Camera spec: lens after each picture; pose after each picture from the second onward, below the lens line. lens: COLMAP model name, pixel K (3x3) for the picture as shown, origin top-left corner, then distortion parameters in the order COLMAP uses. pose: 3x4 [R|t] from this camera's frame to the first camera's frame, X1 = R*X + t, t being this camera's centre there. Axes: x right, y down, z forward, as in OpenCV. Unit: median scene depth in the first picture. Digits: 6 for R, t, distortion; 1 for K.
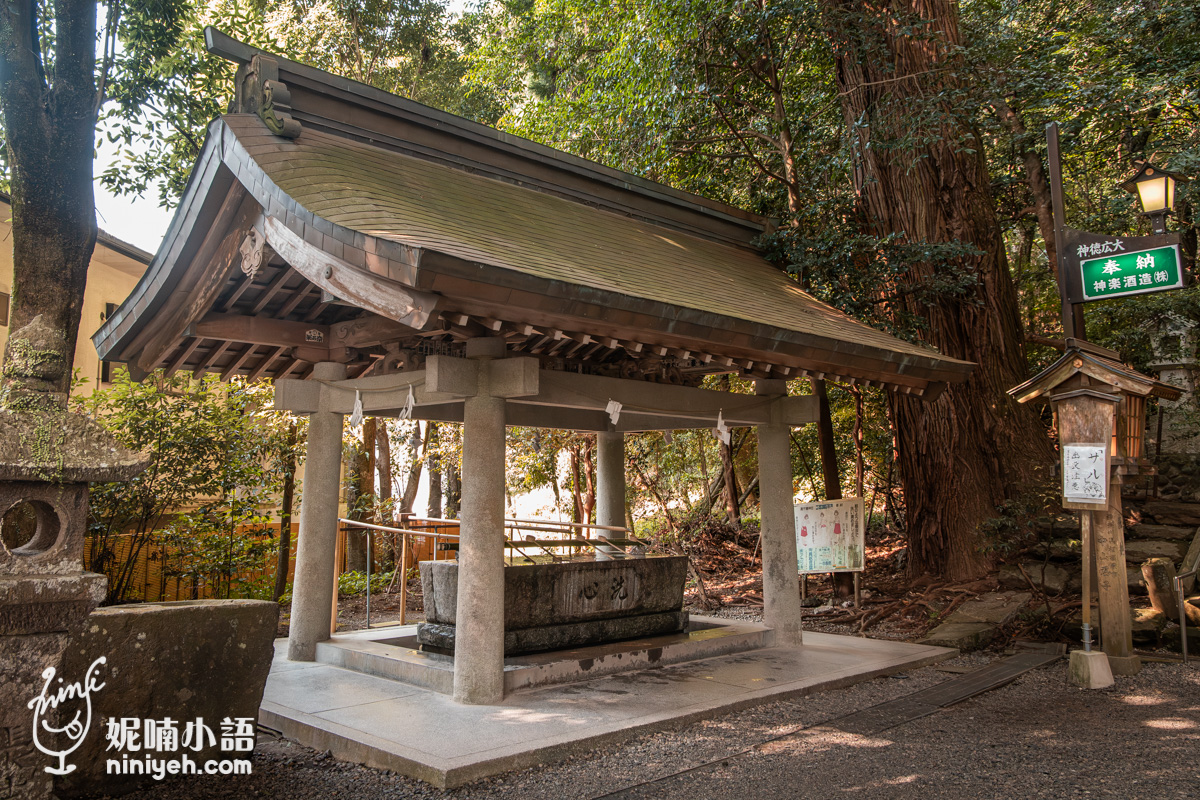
lens RADIAL K [[995.3, 0, 568.1], [0, 995.3, 350.1], [0, 0, 1]] dist [0.001469, 0.007585]
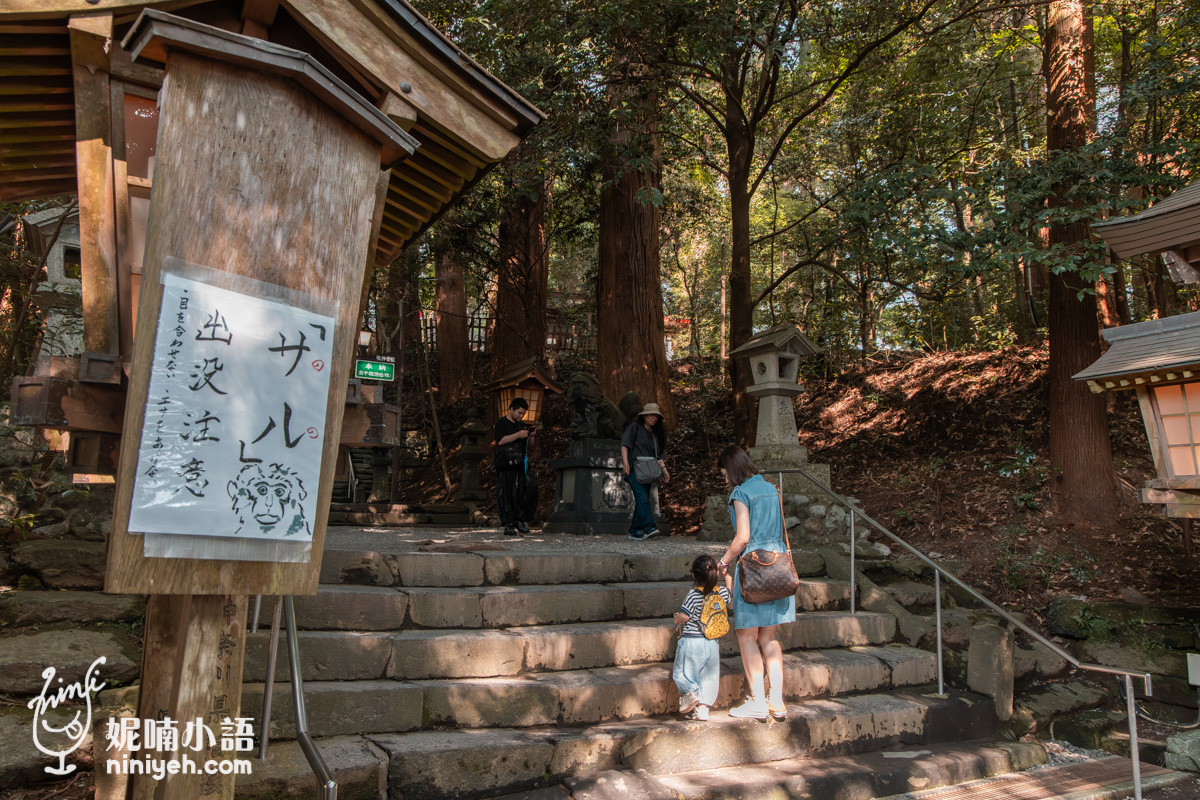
lens RADIAL K [[799.9, 0, 598.7], [0, 799.9, 398.5], [0, 0, 1]] dist [0.007357, -0.000267]
pose [[0.247707, 0.157863, 0.955887, 0.308082], [-0.143535, 0.981728, -0.124935, 0.106555], [-0.958144, -0.106256, 0.265840, 0.724725]]
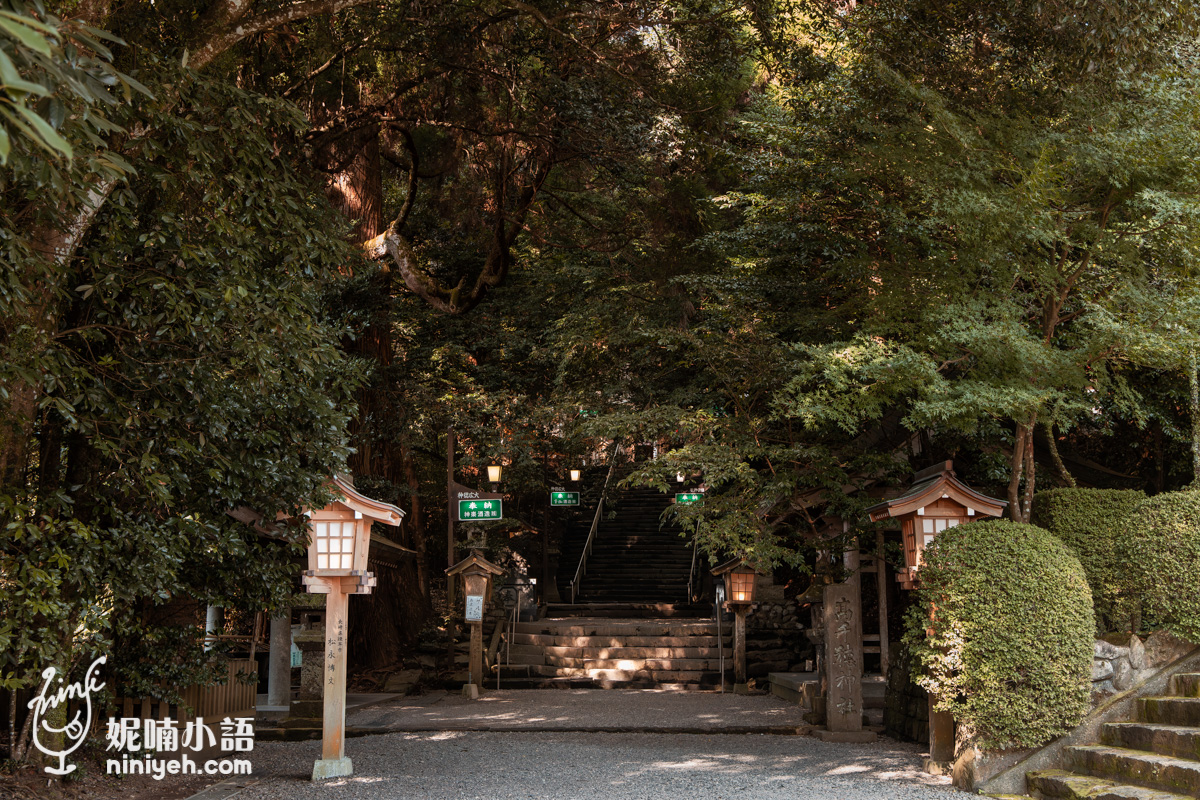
lens RADIAL K [[1413.5, 0, 634.0], [0, 1413.5, 399.8], [0, 0, 1]] dist [0.030149, 0.000000]
pose [[0.707042, 0.106452, 0.699114, -1.288848], [-0.093127, 0.994011, -0.057172, -0.167419], [-0.701013, -0.024683, 0.712721, -1.307953]]
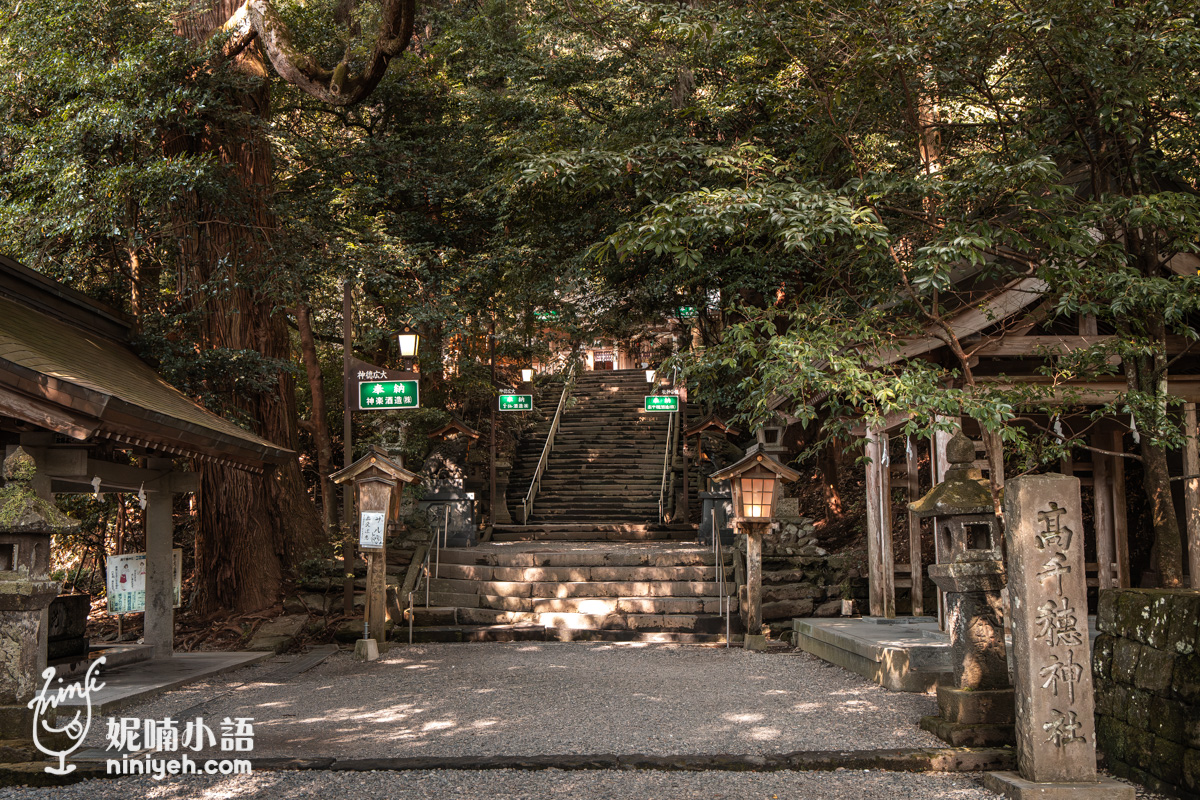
lens RADIAL K [[1280.3, 0, 597.2], [0, 1280.3, 395.3], [0, 0, 1]] dist [0.008637, 0.000000]
pose [[0.703447, 0.074698, 0.706811, -0.572256], [-0.088785, 0.995908, -0.016888, -0.072551], [-0.705180, -0.050875, 0.707201, -0.572896]]
